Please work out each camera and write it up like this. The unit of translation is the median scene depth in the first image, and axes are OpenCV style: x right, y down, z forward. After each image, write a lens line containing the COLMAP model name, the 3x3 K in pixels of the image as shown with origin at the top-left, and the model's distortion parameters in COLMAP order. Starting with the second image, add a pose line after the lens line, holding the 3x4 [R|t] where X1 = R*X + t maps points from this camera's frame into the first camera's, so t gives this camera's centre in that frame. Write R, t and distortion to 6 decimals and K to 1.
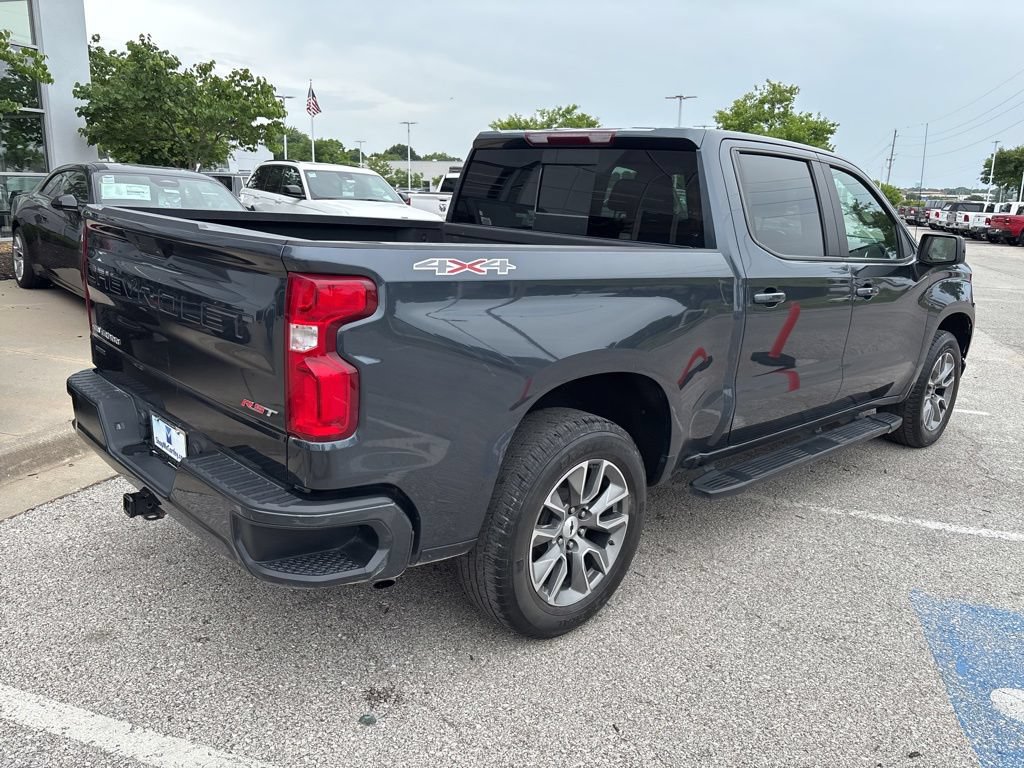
lens RADIAL K [[775.6, 0, 510.0], [0, 775.6, 380.3], [0, 0, 1]] dist [0.044093, -0.051108]
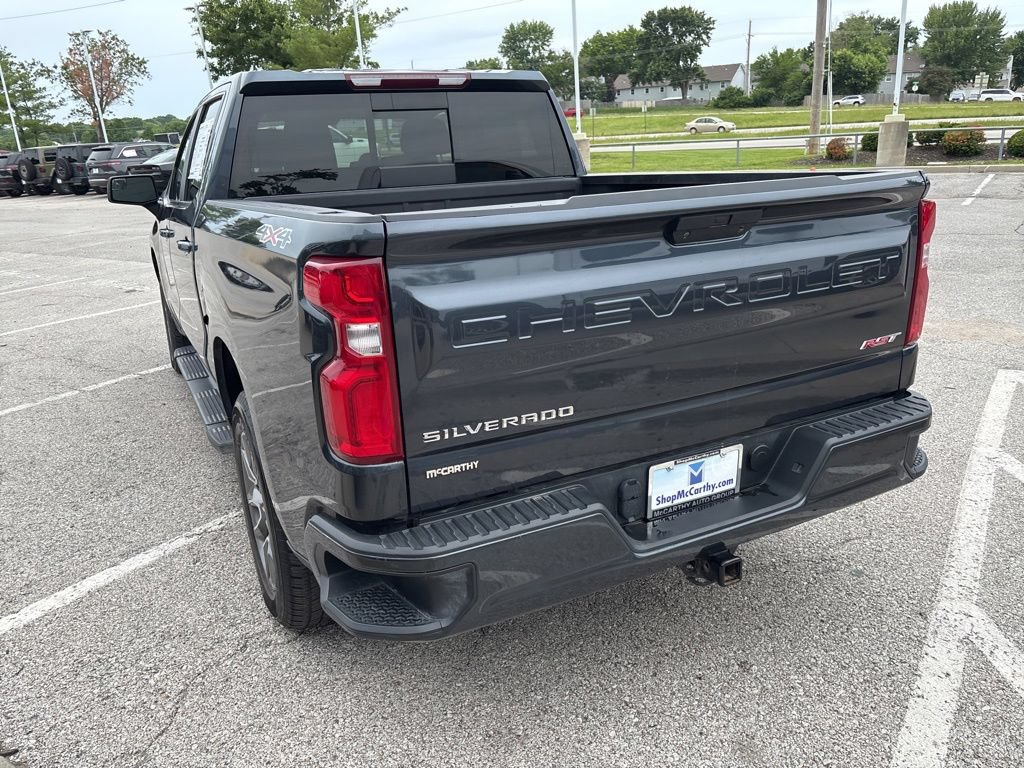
lens RADIAL K [[775.6, 0, 508.3], [0, 775.6, 384.3], [0, 0, 1]] dist [0.044093, -0.051108]
pose [[0.290545, -0.347457, 0.891548, -0.760494], [0.287228, 0.920443, 0.265114, -0.177602], [-0.912734, 0.179050, 0.367229, 0.576464]]
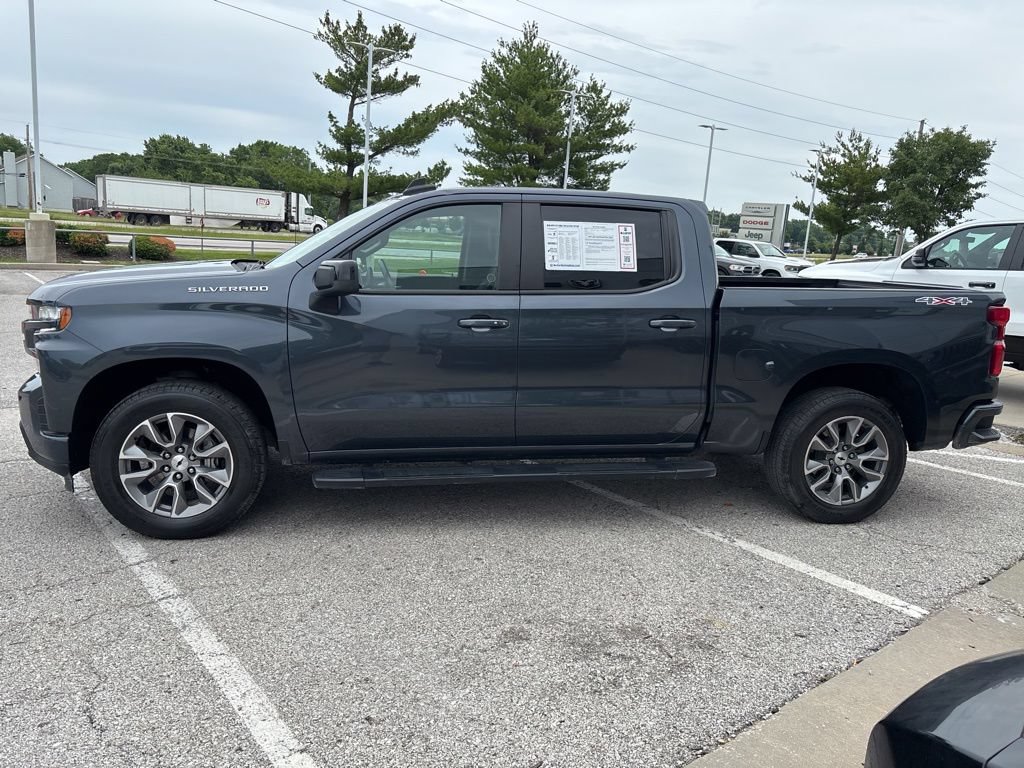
lens RADIAL K [[775.6, 0, 510.3], [0, 775.6, 377.6], [0, 0, 1]] dist [0.044093, -0.051108]
pose [[-0.826784, -0.186466, 0.530716, -0.450085], [0.041827, 0.920471, 0.388566, -0.544953], [-0.560963, 0.343458, -0.753231, 2.124148]]
